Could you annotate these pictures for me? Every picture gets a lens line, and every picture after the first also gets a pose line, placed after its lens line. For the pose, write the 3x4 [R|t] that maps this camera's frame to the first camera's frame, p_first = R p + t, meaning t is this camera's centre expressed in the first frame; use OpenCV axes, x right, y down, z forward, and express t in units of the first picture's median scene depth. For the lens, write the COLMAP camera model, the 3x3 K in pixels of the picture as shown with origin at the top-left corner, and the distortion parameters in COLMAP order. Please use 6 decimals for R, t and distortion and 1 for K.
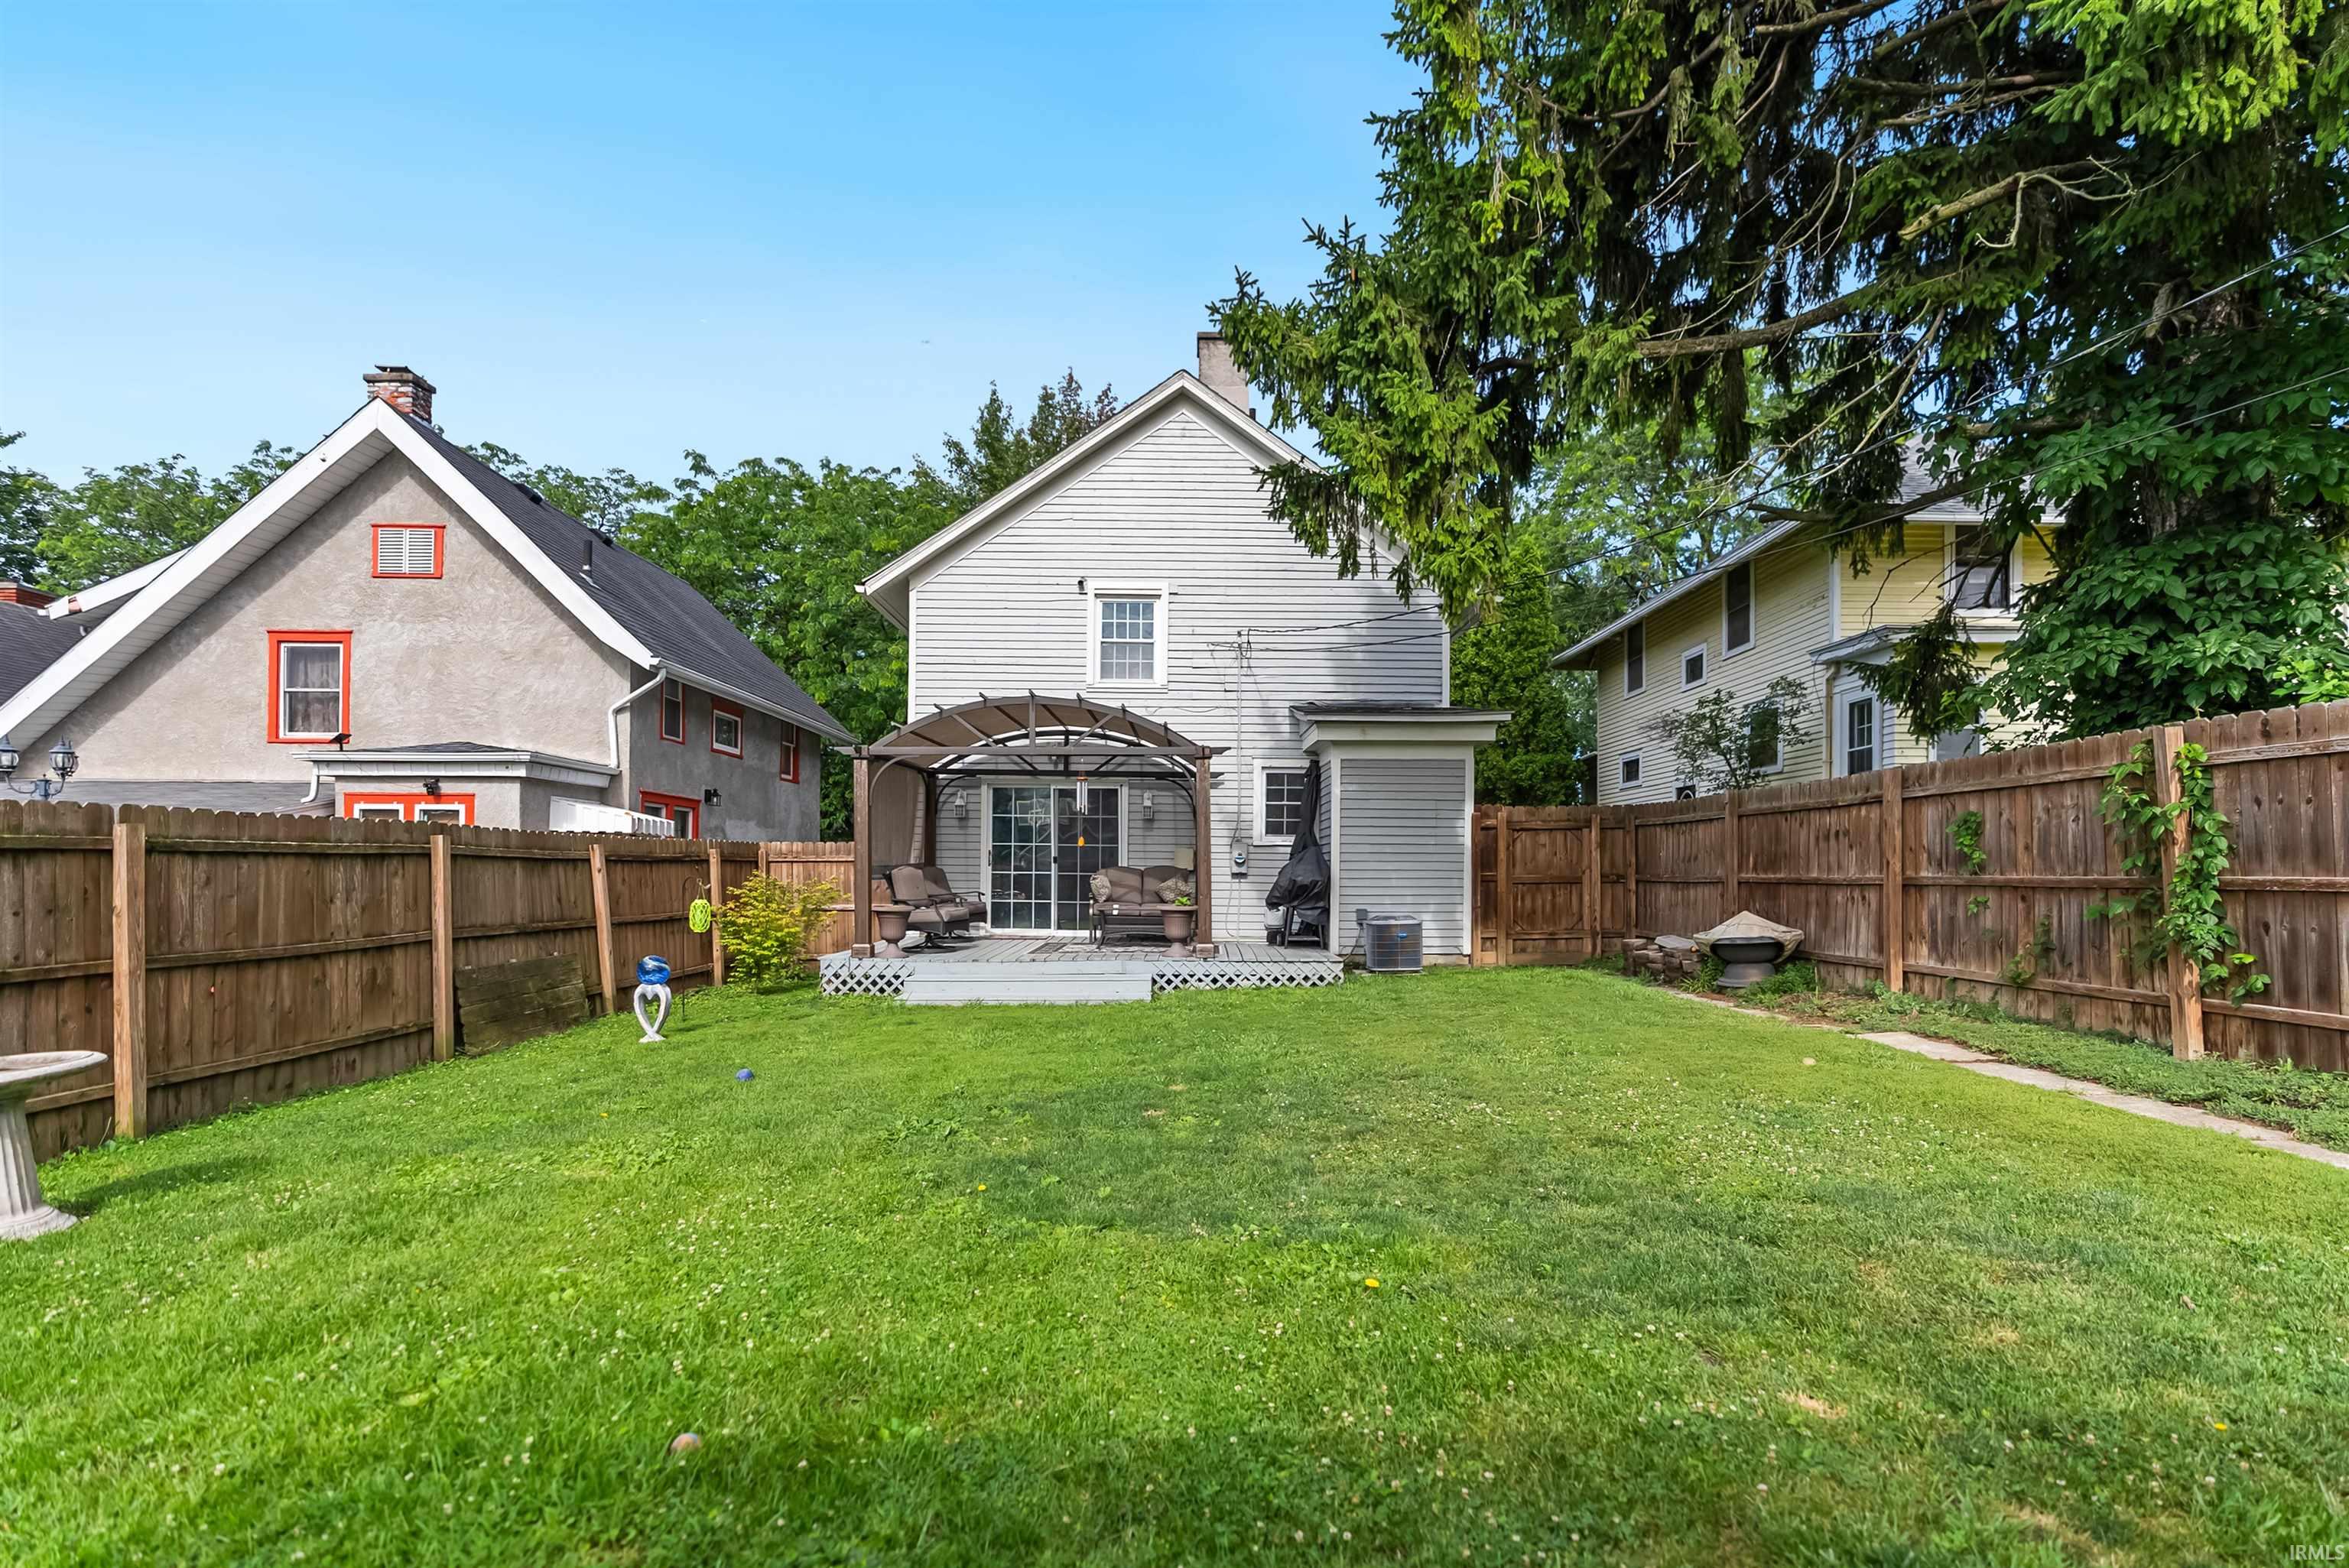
lens RADIAL K [[1077.8, 0, 1233.4], [0, 1077.8, 878.4], [0, 0, 1]] dist [-0.012582, 0.001877]
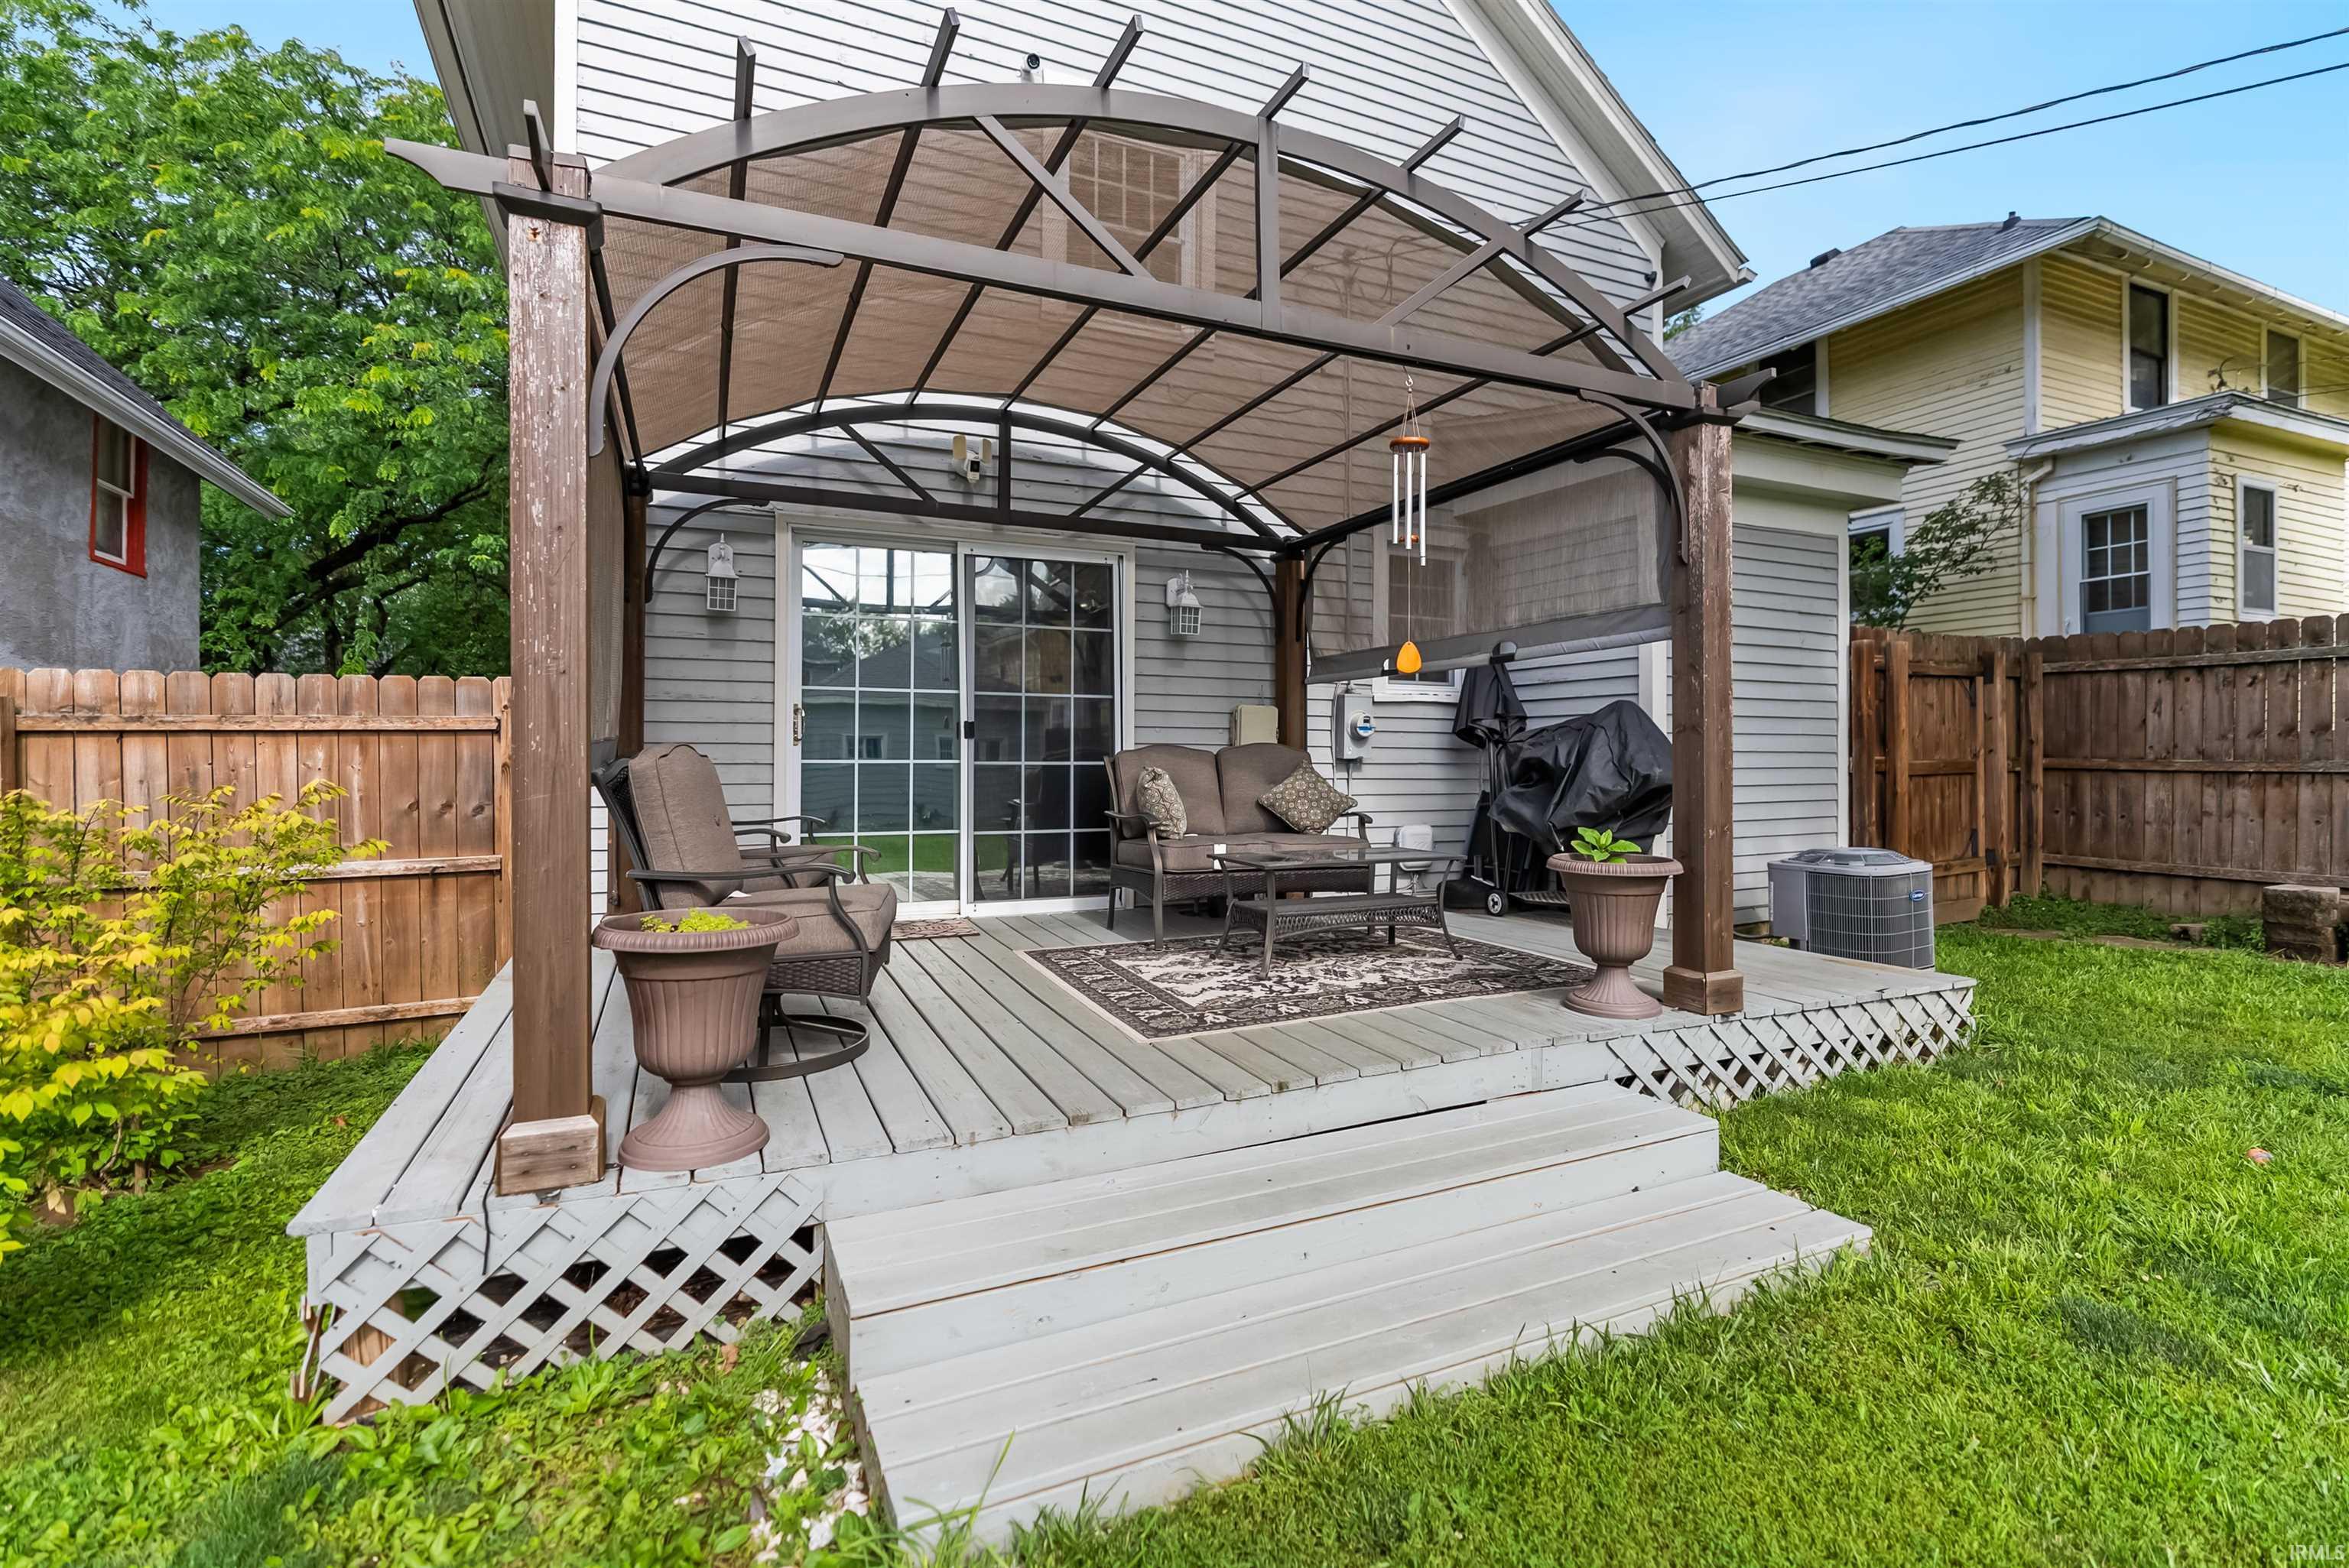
lens RADIAL K [[1068.6, 0, 1205.2], [0, 1068.6, 750.7], [0, 0, 1]] dist [-0.009893, 0.000191]
pose [[0.918811, -0.003534, 0.394682, -0.245704], [0.007182, 0.999944, -0.007766, -0.005838], [-0.394633, 0.009970, 0.918785, 0.602360]]
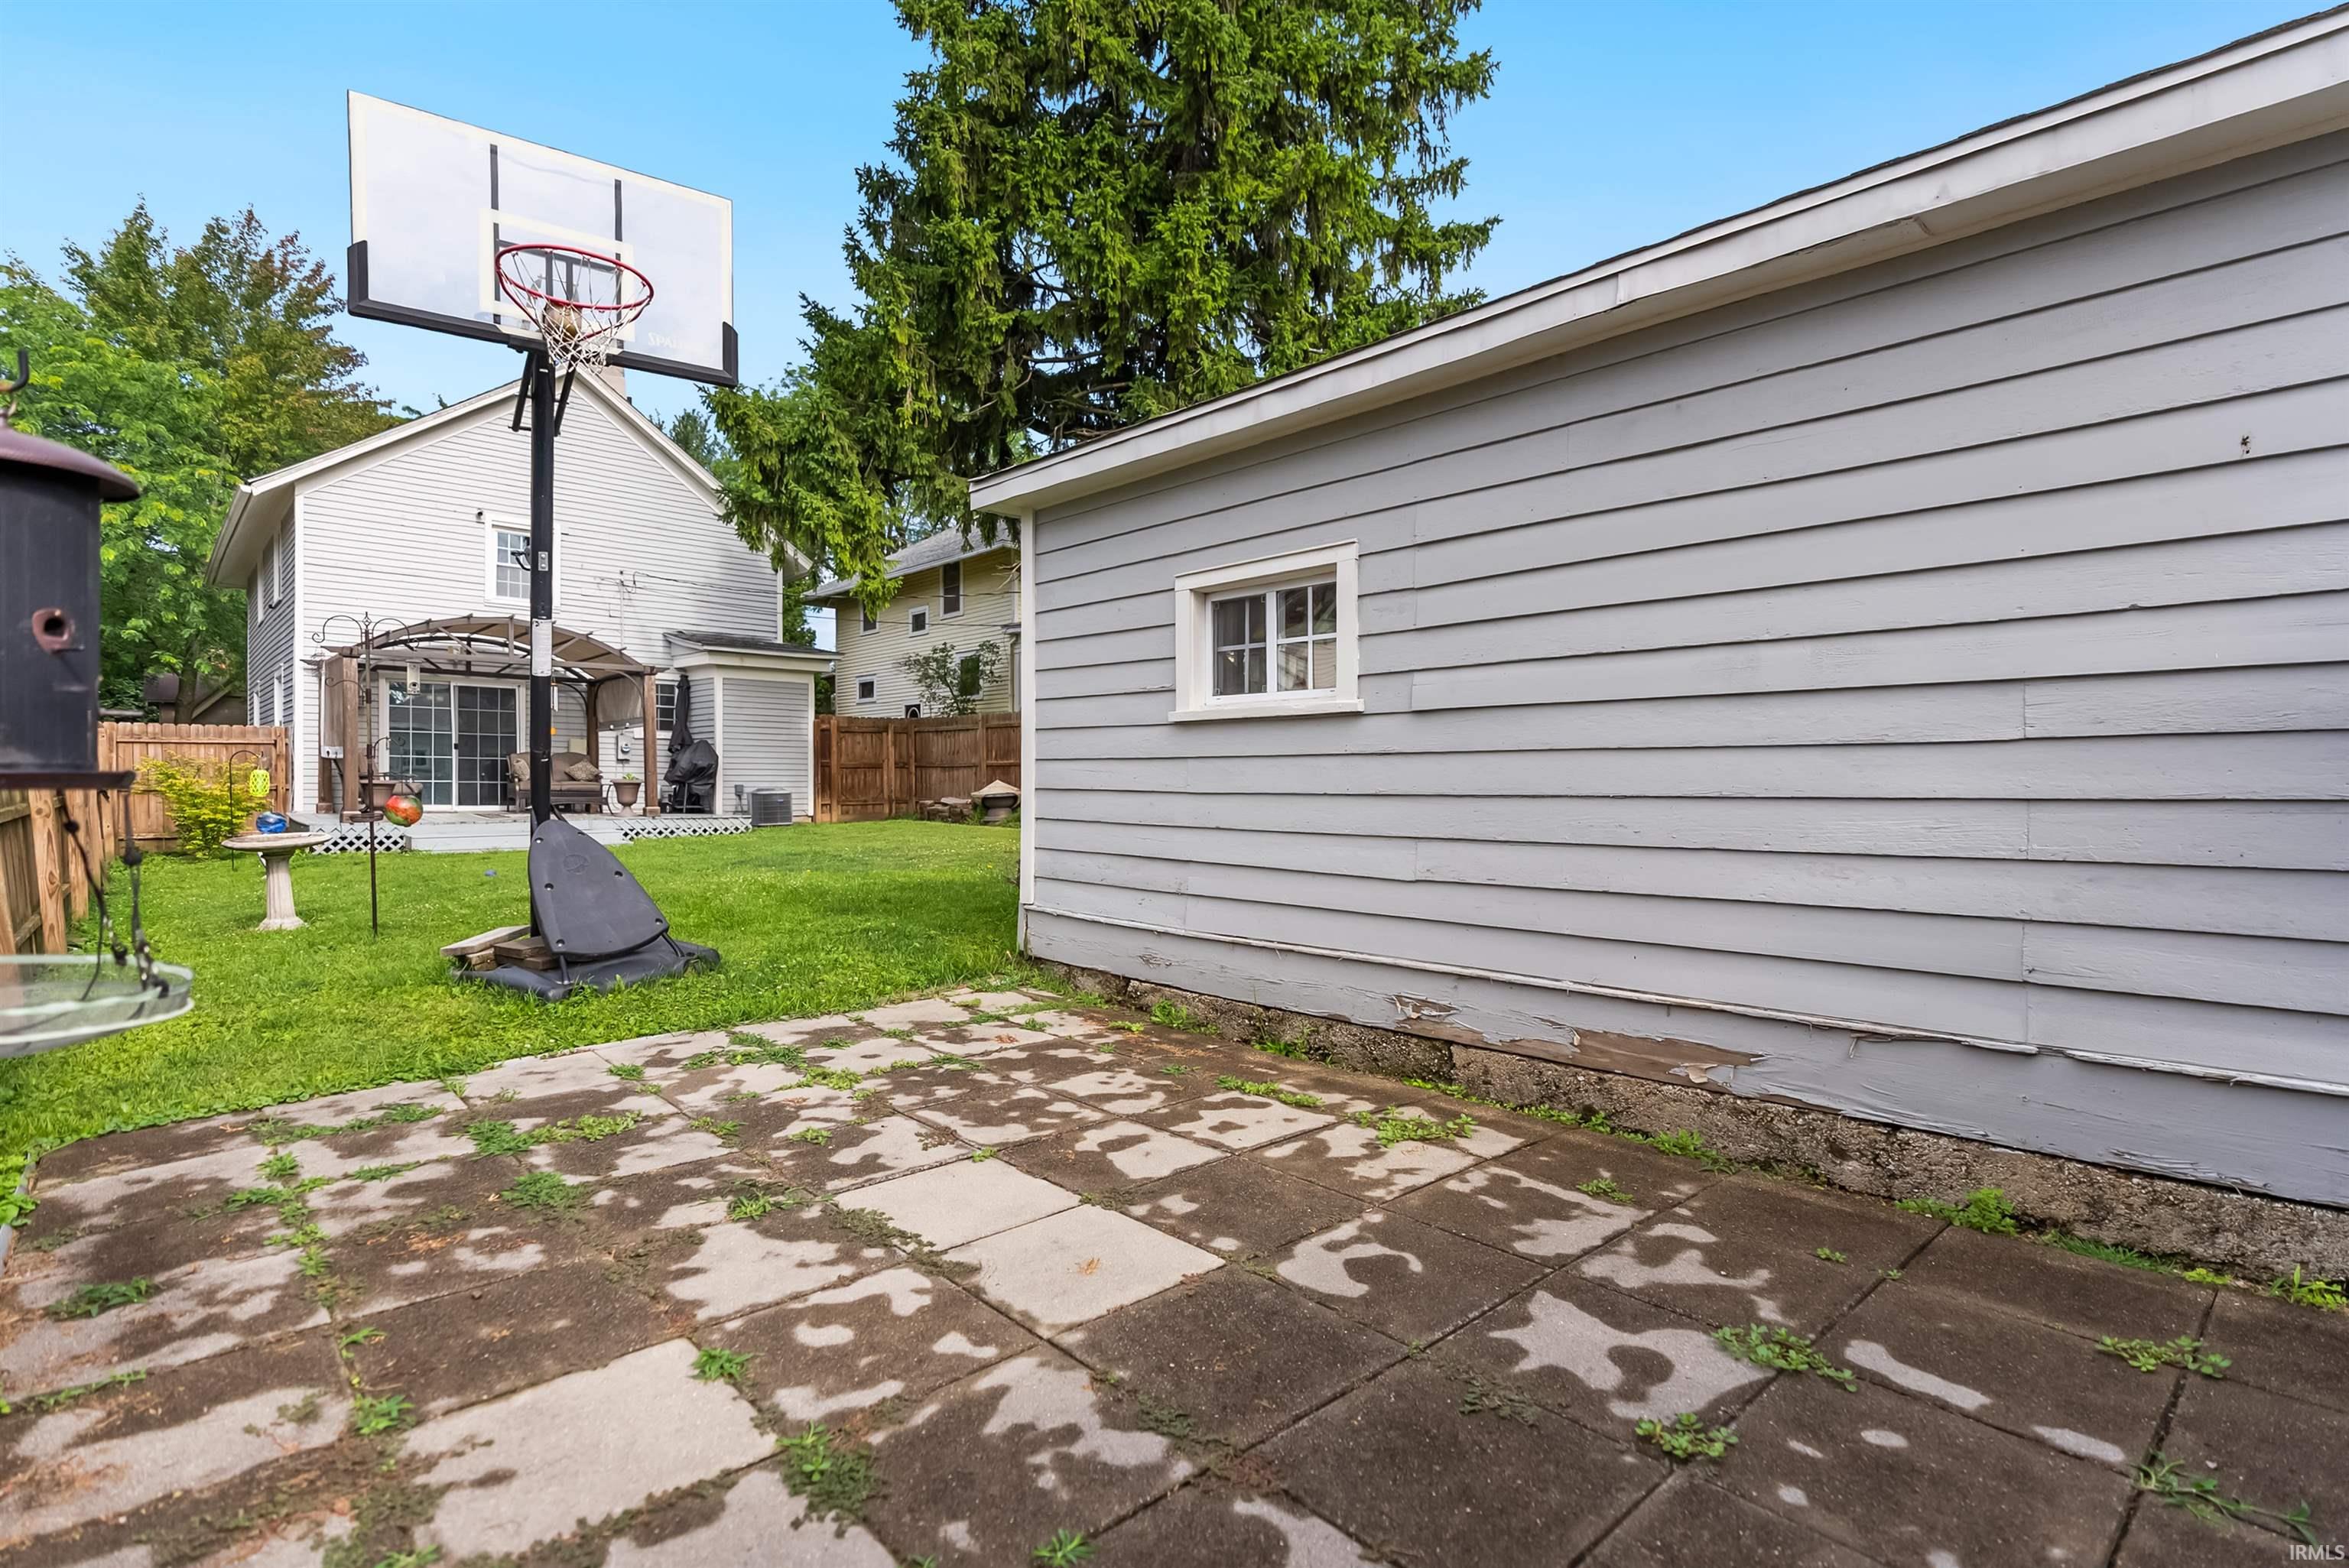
lens RADIAL K [[1077.8, 0, 1182.0], [0, 1077.8, 784.5], [0, 0, 1]] dist [-0.012582, 0.001877]
pose [[0.748195, -0.002544, 0.663474, -0.353169], [0.001805, 0.999997, 0.001798, 0.024456], [-0.663477, -0.000148, 0.748197, -0.409469]]
